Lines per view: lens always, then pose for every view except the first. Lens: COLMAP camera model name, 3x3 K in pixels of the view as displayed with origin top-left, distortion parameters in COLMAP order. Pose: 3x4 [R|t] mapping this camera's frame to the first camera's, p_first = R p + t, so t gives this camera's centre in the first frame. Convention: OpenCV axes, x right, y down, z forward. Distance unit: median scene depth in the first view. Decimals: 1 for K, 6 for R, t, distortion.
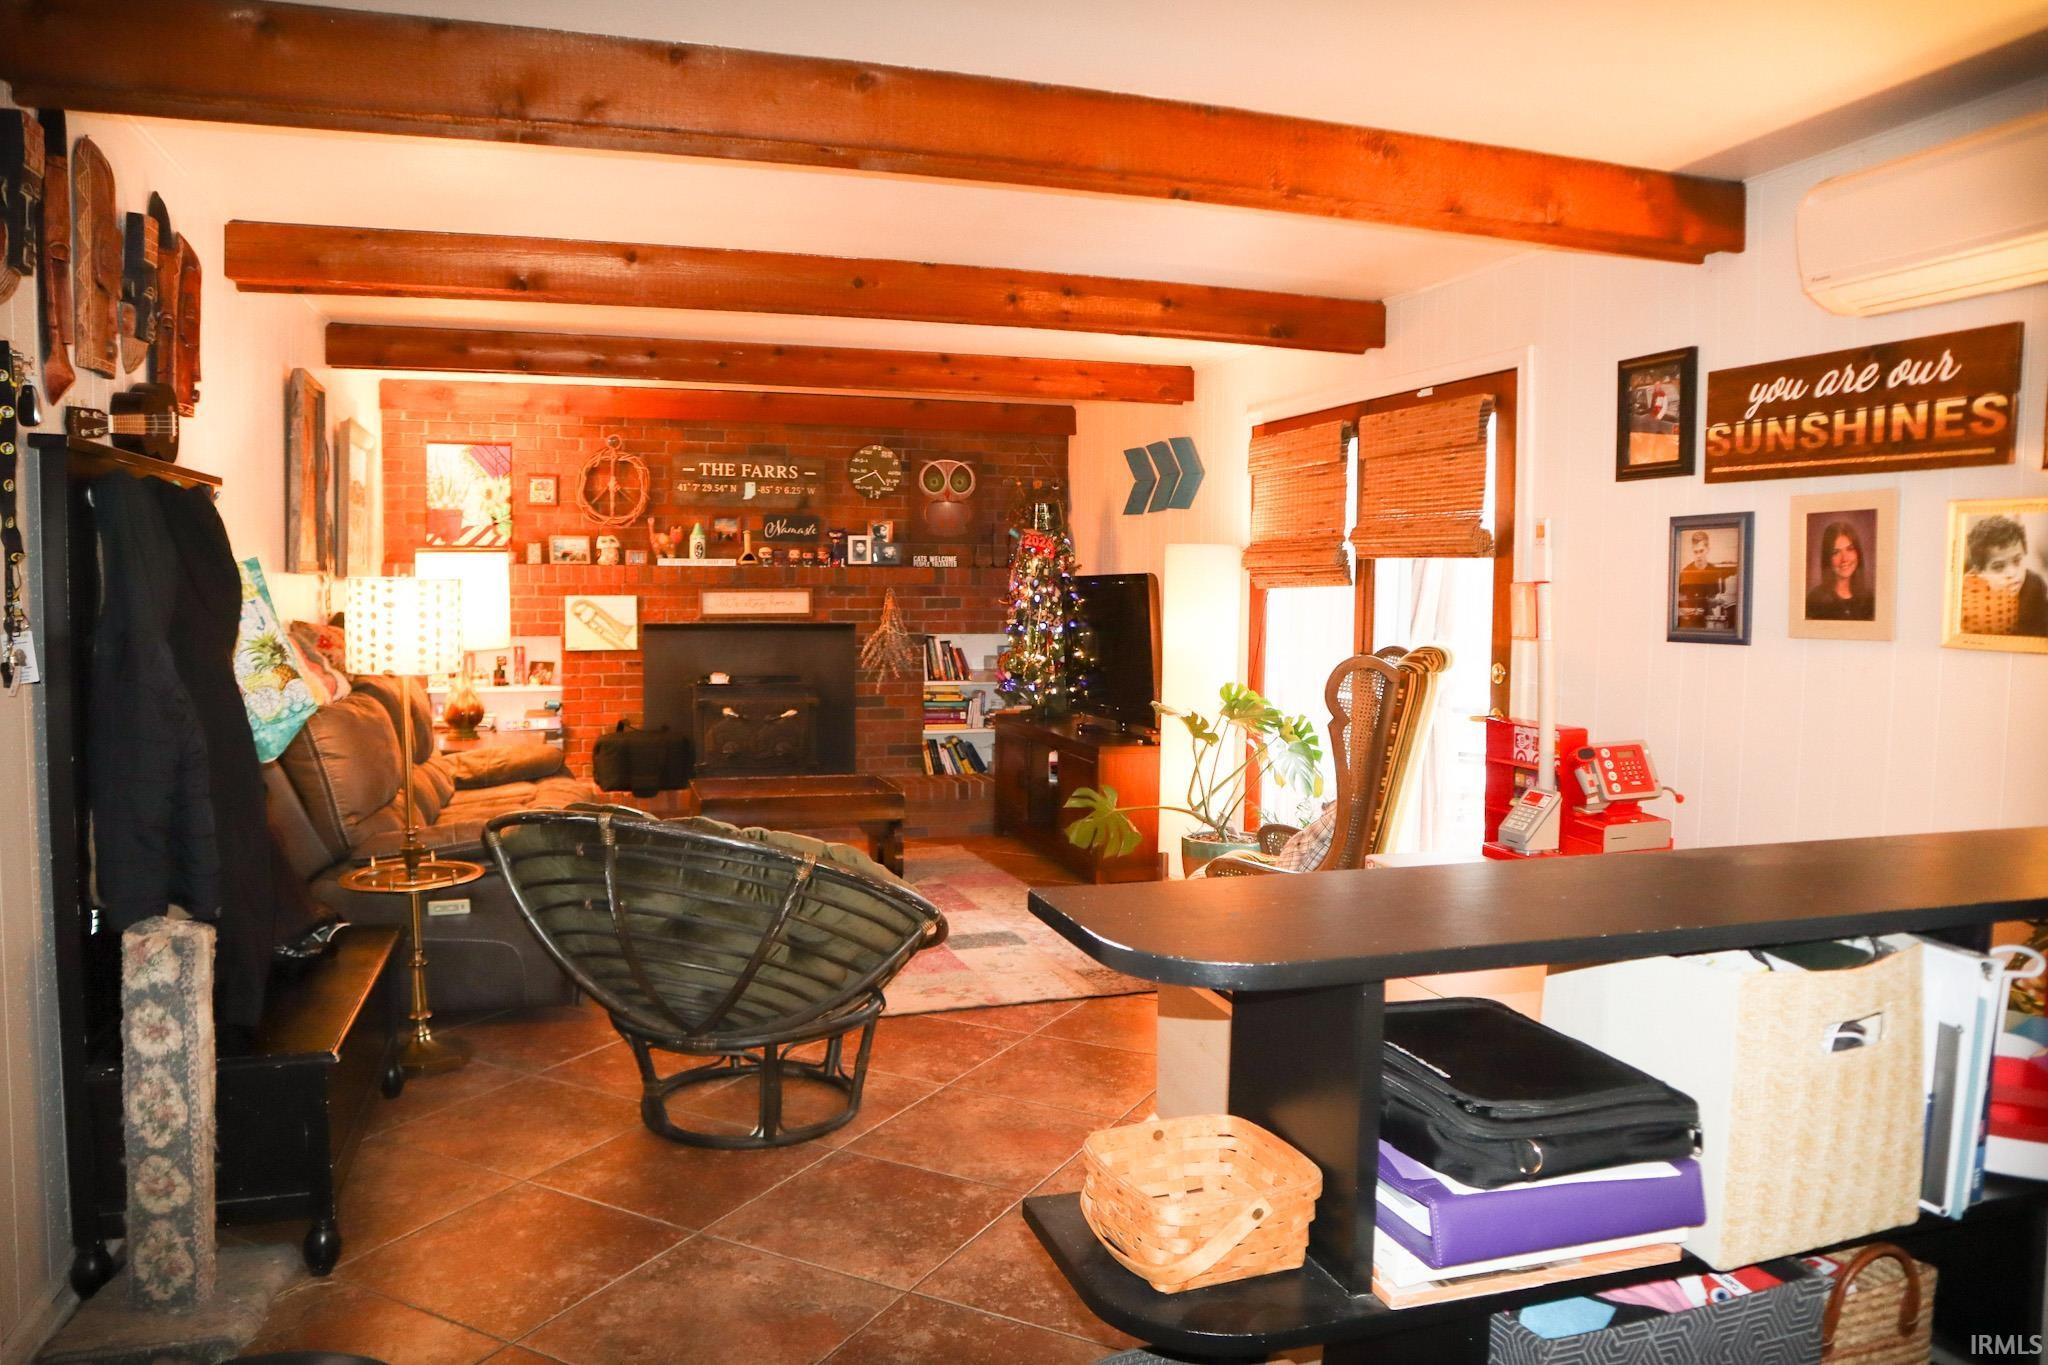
lens RADIAL K [[1446.0, 0, 1024.0], [0, 1446.0, 682.5], [0, 0, 1]] dist [-0.112162, 0.081359]
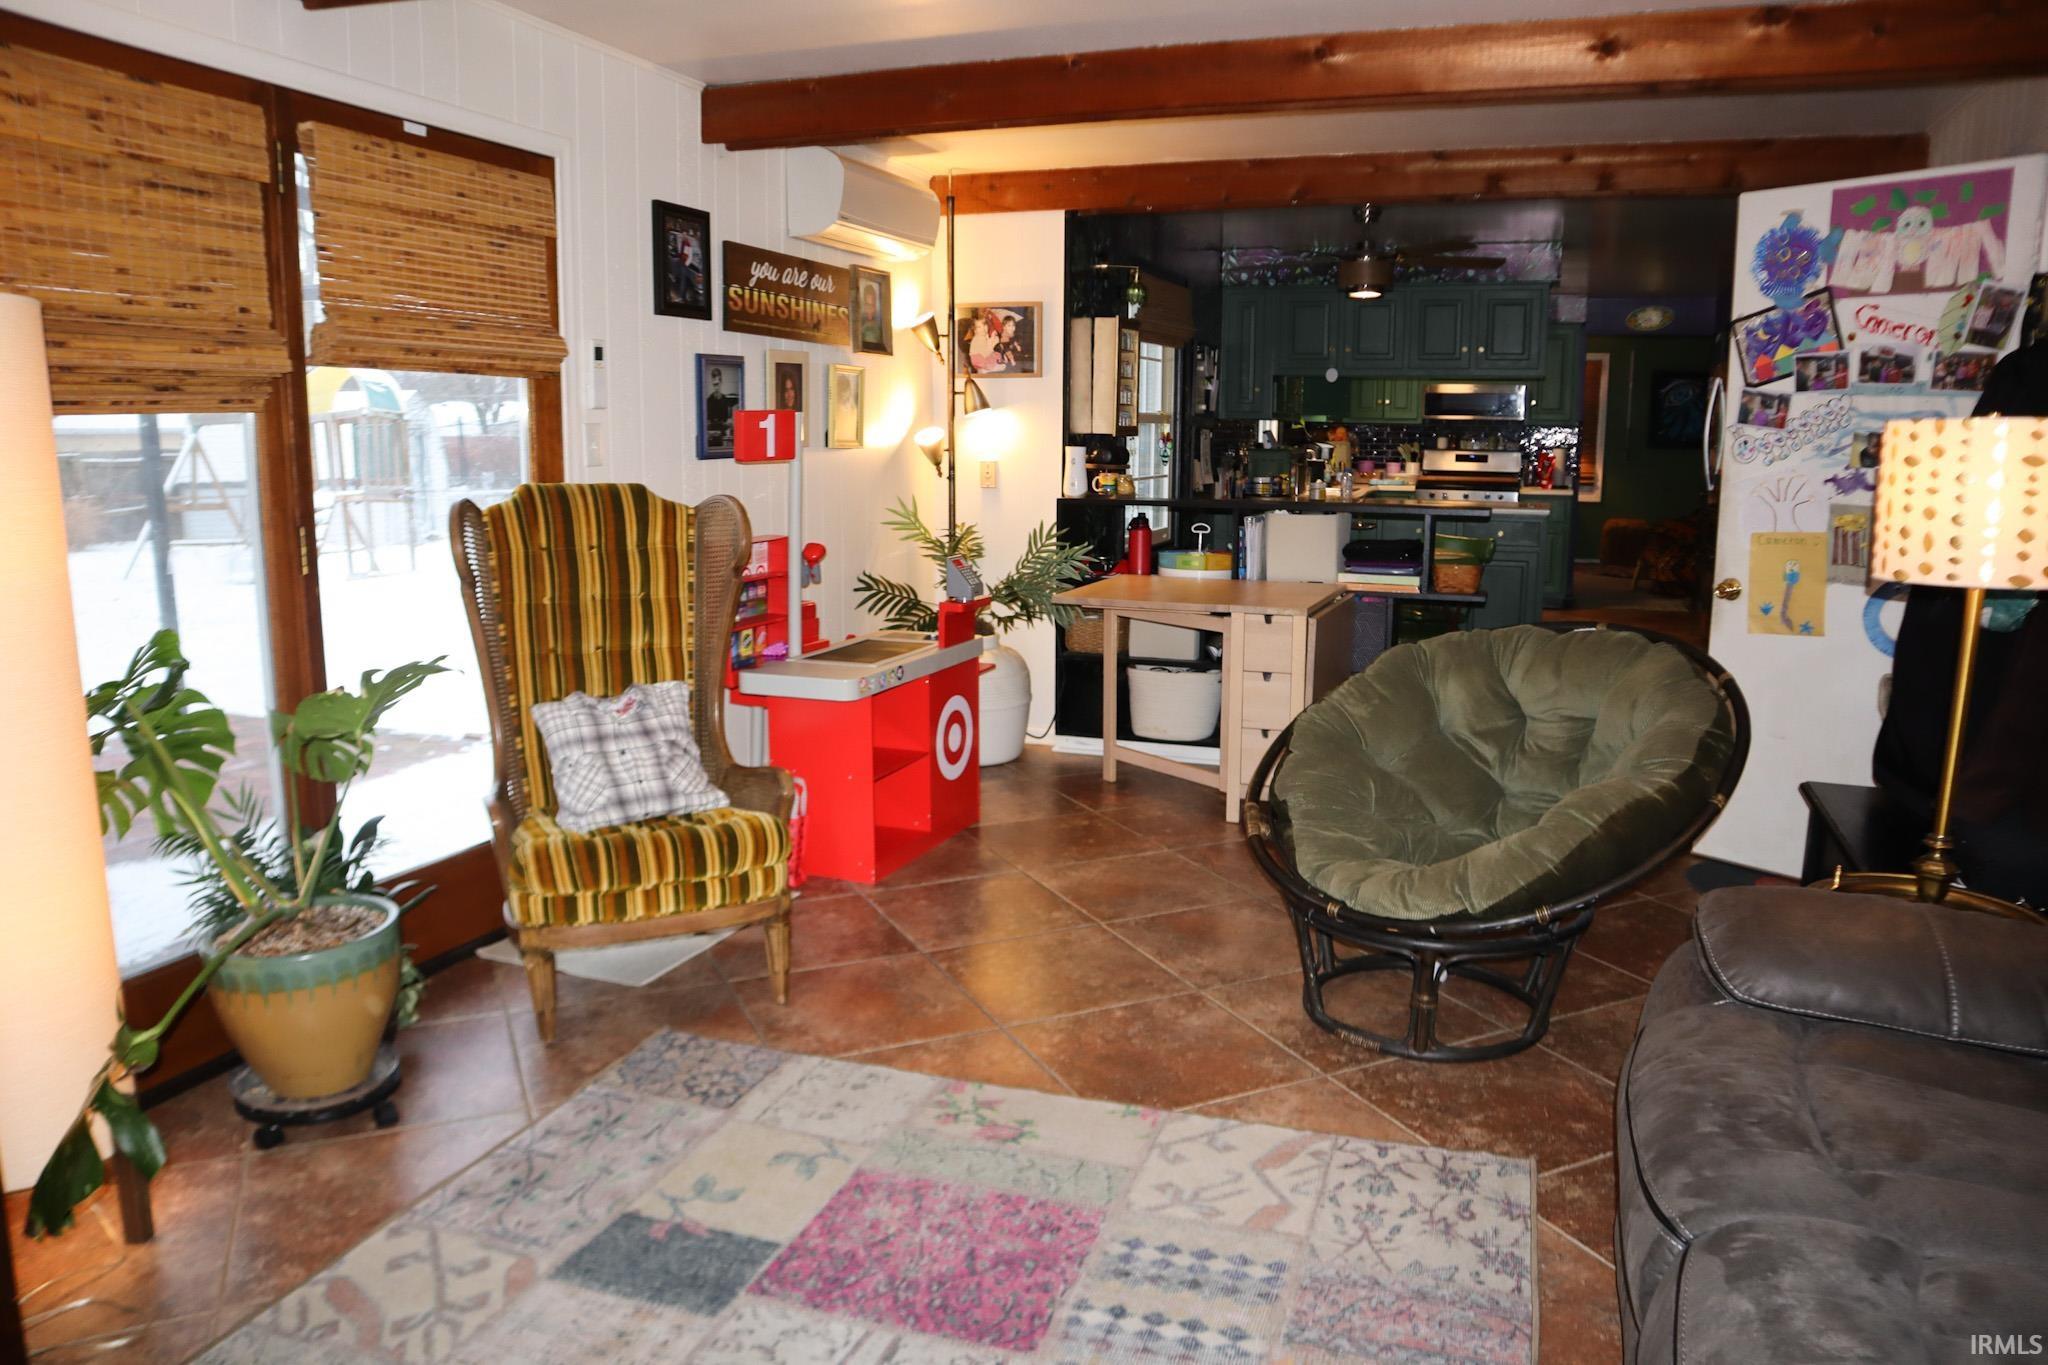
lens RADIAL K [[1446.0, 0, 1024.0], [0, 1446.0, 682.5], [0, 0, 1]] dist [-0.112162, 0.081359]
pose [[-0.795265, -0.118542, 0.594560, -0.245928], [0.029280, 0.972044, 0.232968, -0.058897], [-0.605555, 0.202680, -0.769561, 0.887702]]
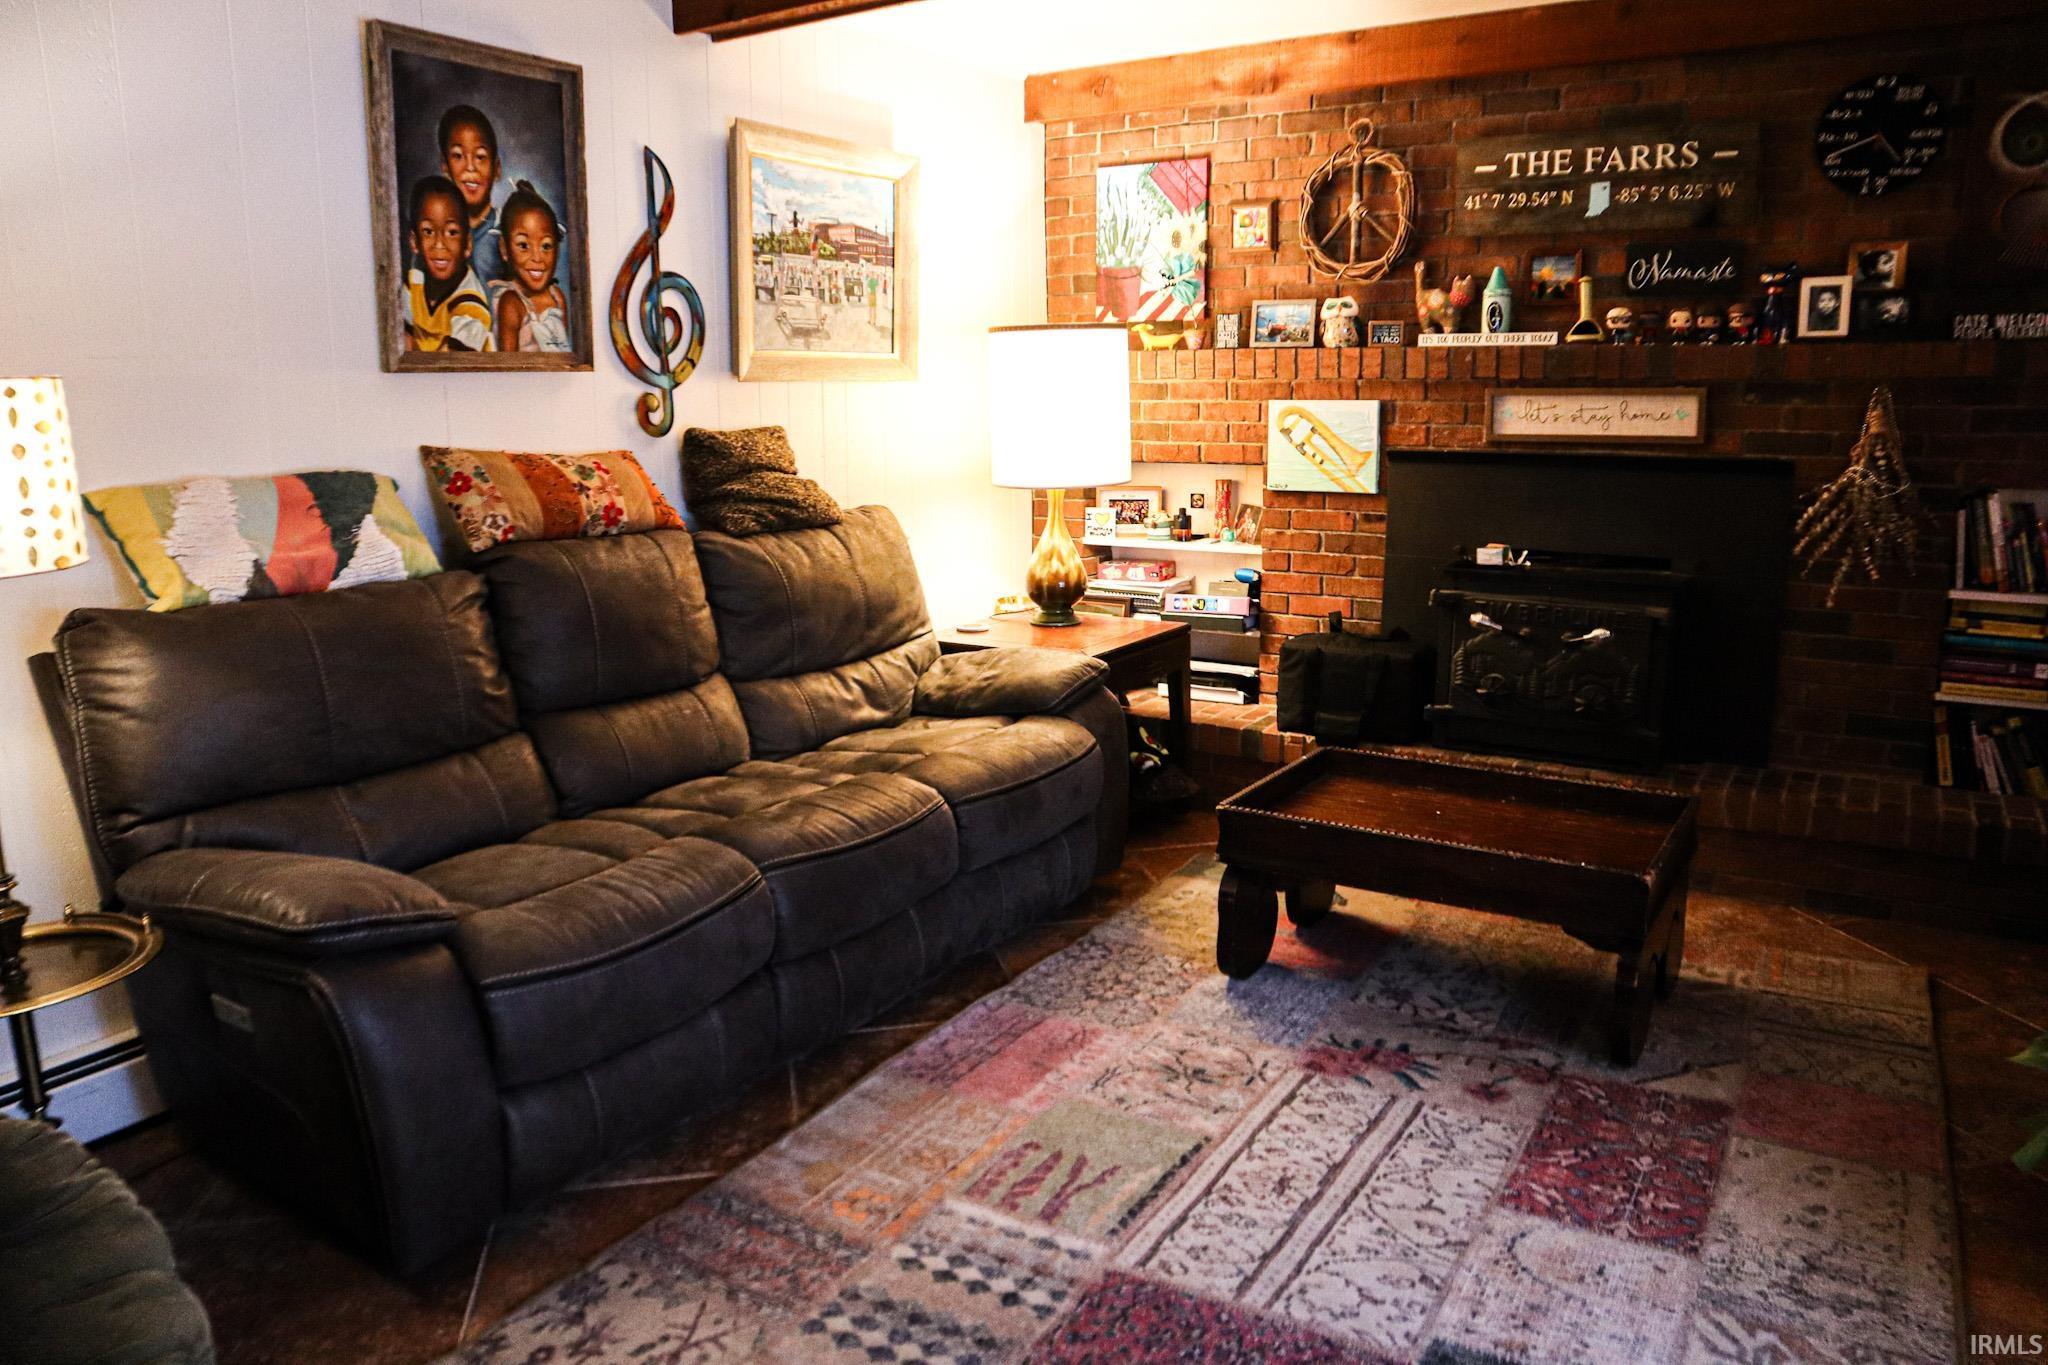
lens RADIAL K [[1446.0, 0, 1024.0], [0, 1446.0, 682.5], [0, 0, 1]] dist [-0.112162, 0.081359]
pose [[0.645553, 0.141098, -0.750568, 0.087380], [-0.038305, 0.987530, 0.152698, -0.030872], [0.762754, -0.069824, 0.642908, 0.513580]]
